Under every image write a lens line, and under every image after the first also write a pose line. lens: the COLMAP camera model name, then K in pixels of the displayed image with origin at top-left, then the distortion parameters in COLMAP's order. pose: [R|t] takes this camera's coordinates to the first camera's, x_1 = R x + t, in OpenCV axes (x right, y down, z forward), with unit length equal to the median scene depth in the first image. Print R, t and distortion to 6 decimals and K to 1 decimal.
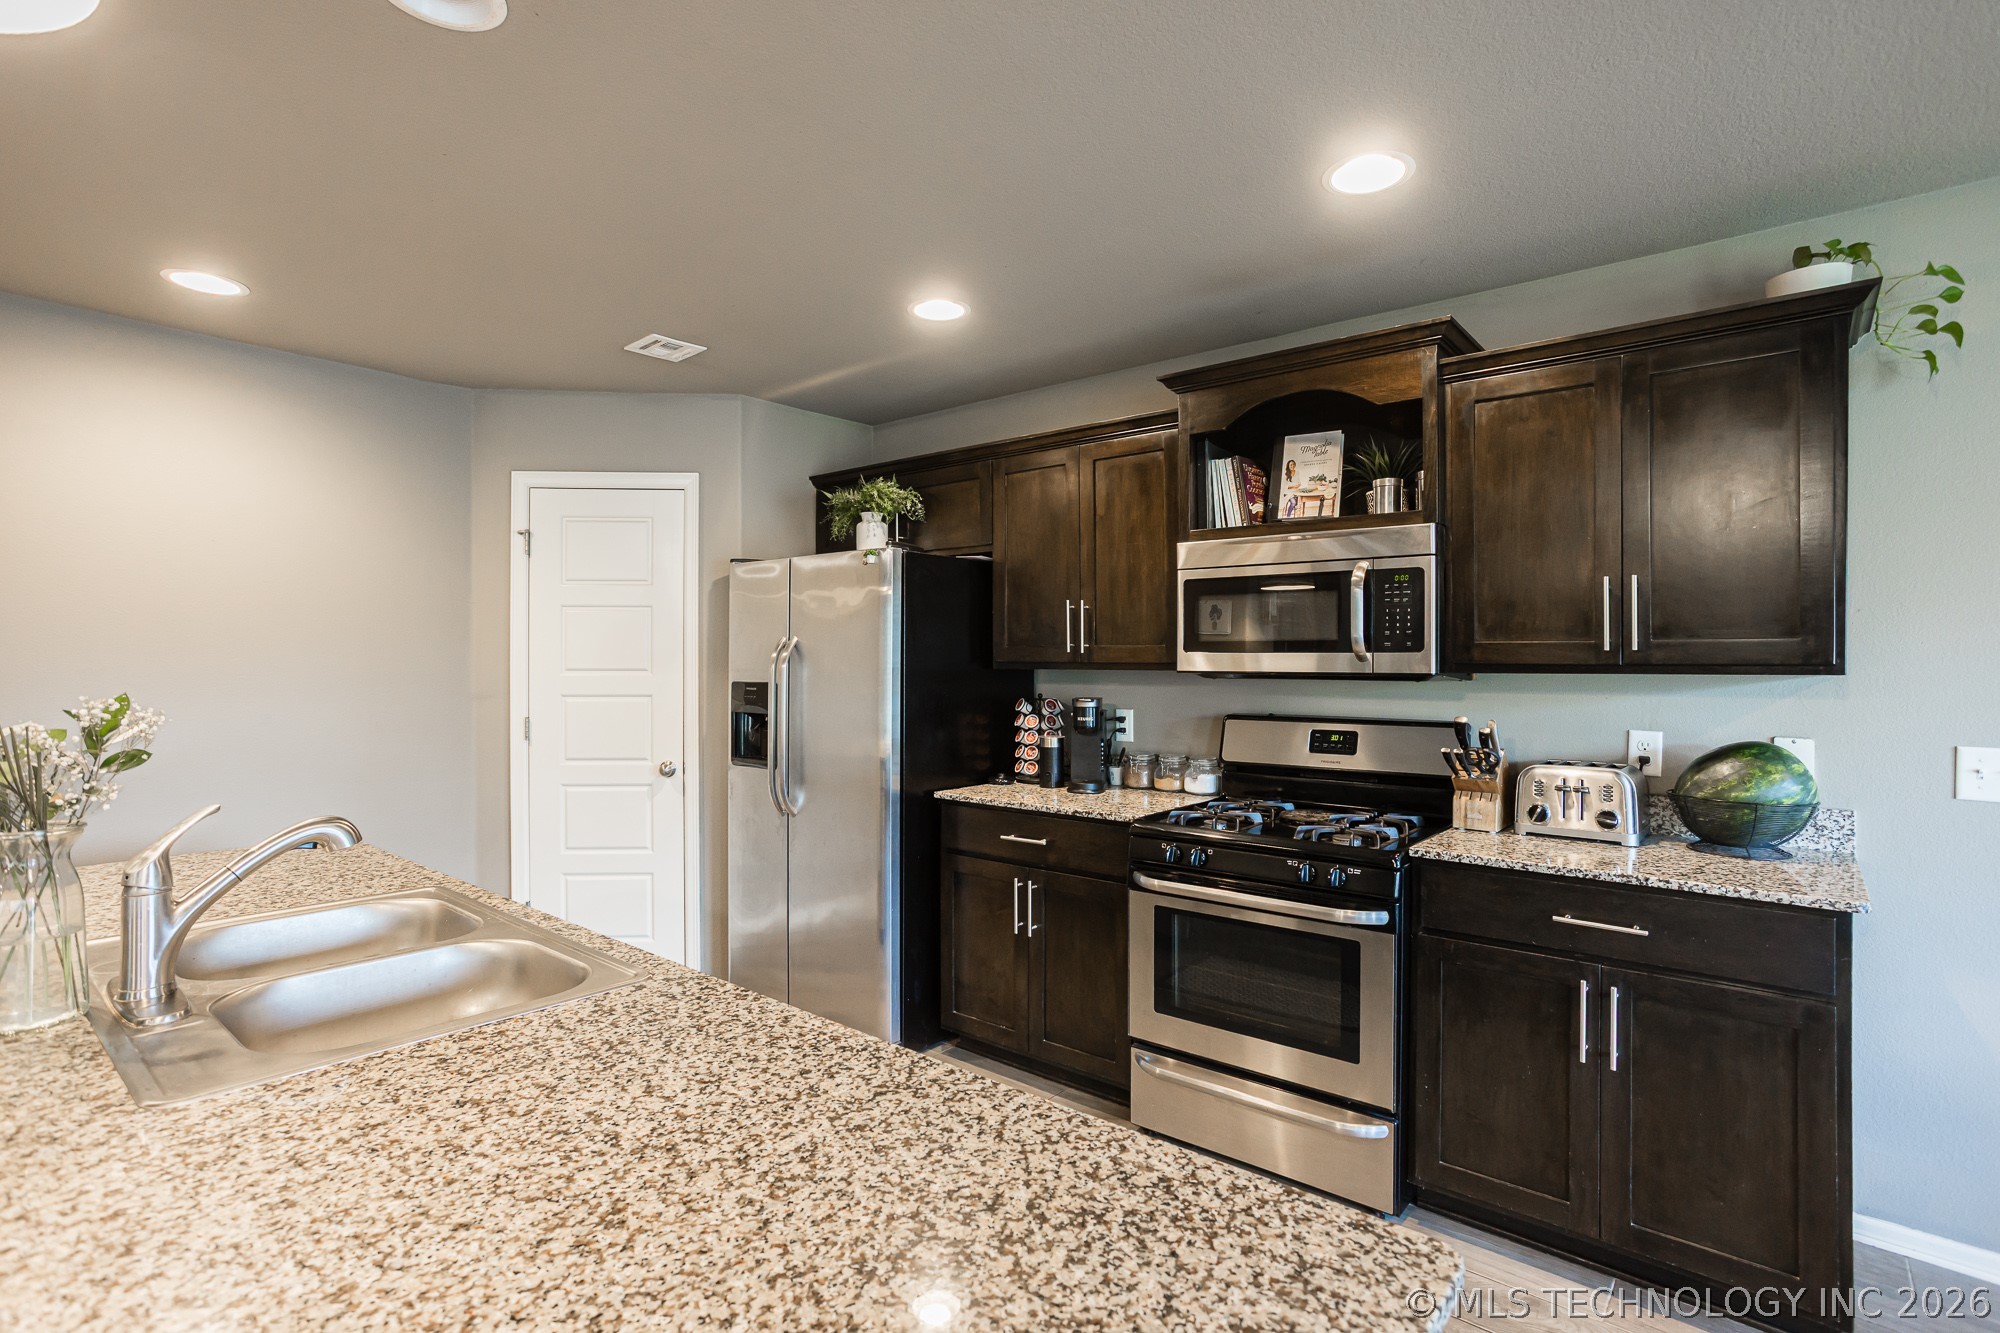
lens RADIAL K [[961.8, 0, 1001.4], [0, 961.8, 660.7], [0, 0, 1]] dist [-0.044881, 0.026471]
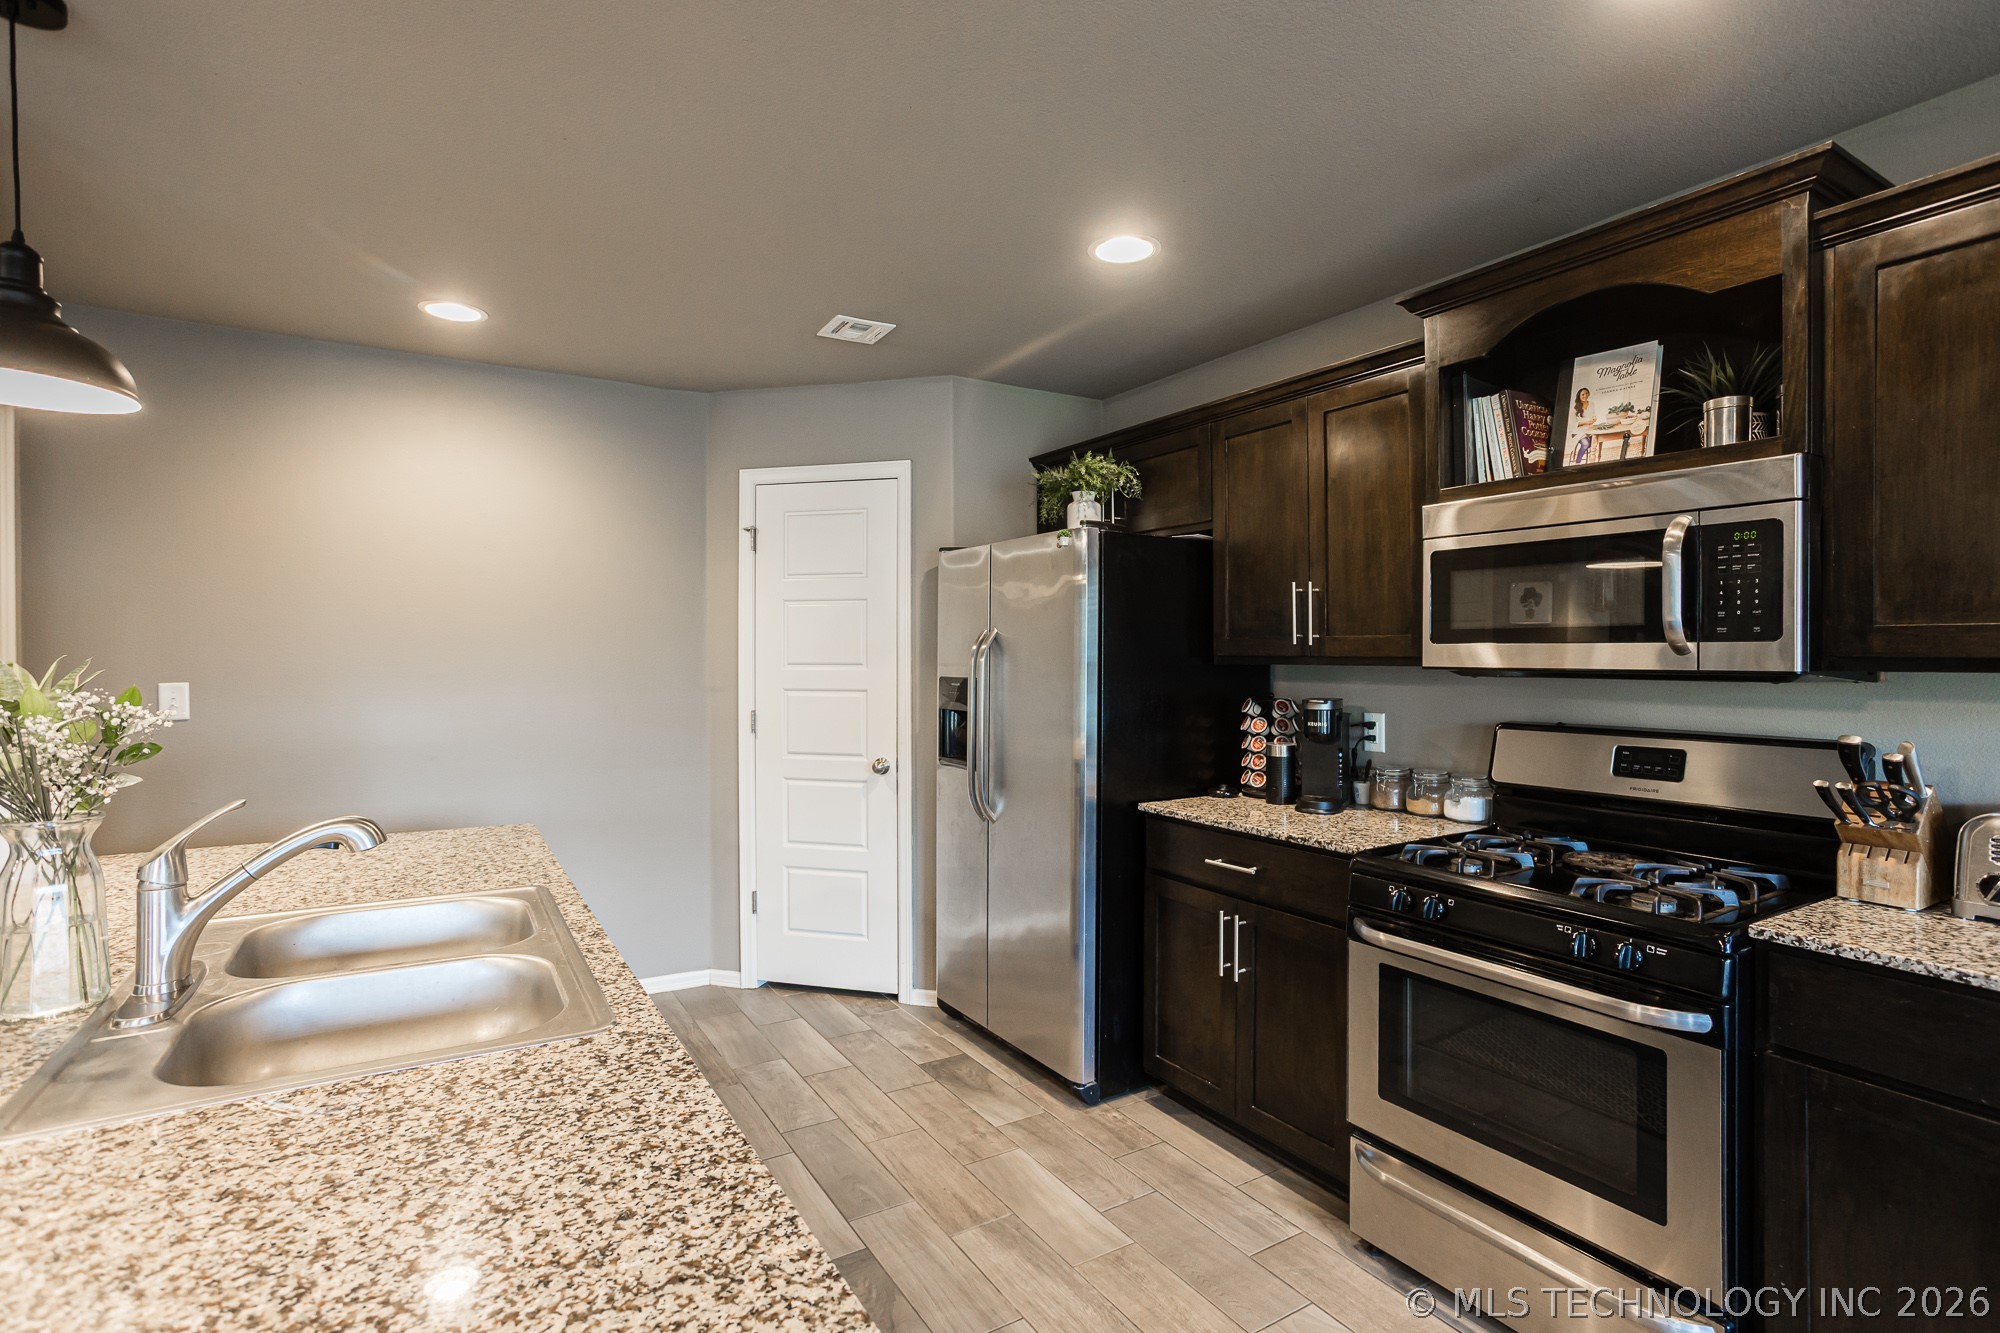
lens RADIAL K [[961.8, 0, 1003.1], [0, 961.8, 658.1], [0, 0, 1]] dist [-0.044881, 0.026471]
pose [[0.948015, 0.000415, -0.318225, 0.111169], [0.000536, 0.999996, 0.002902, 0.001080], [0.318225, -0.002922, 0.948011, 0.151837]]
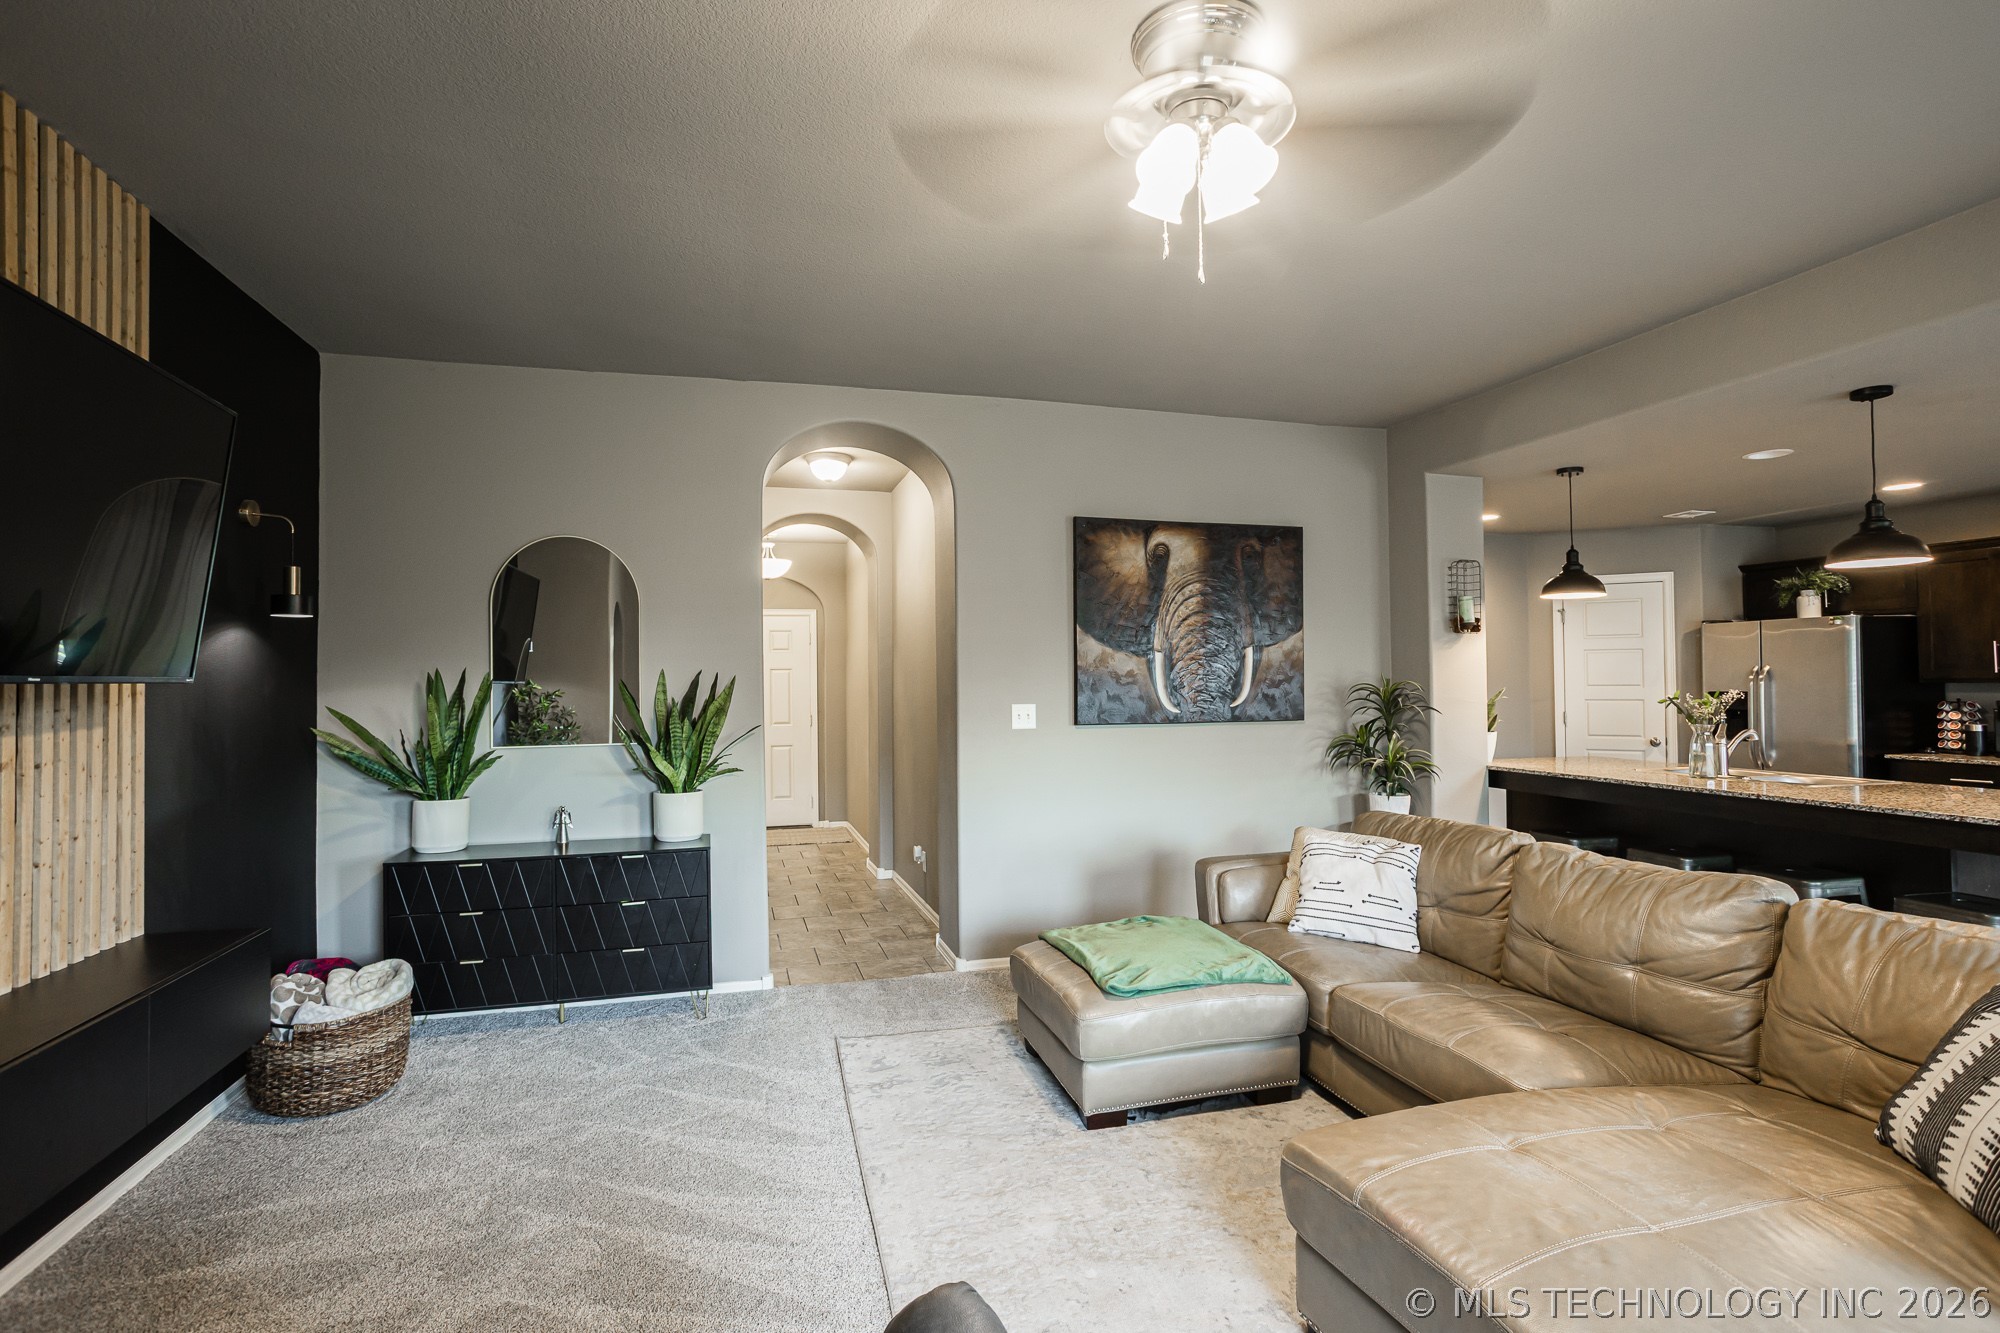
lens RADIAL K [[961.8, 0, 989.1], [0, 961.8, 666.2], [0, 0, 1]] dist [-0.044881, 0.026471]
pose [[0.832193, -0.018270, -0.554185, -0.554517], [0.008490, 0.999760, -0.020211, -0.001168], [0.554421, 0.012115, 0.832148, -1.540648]]
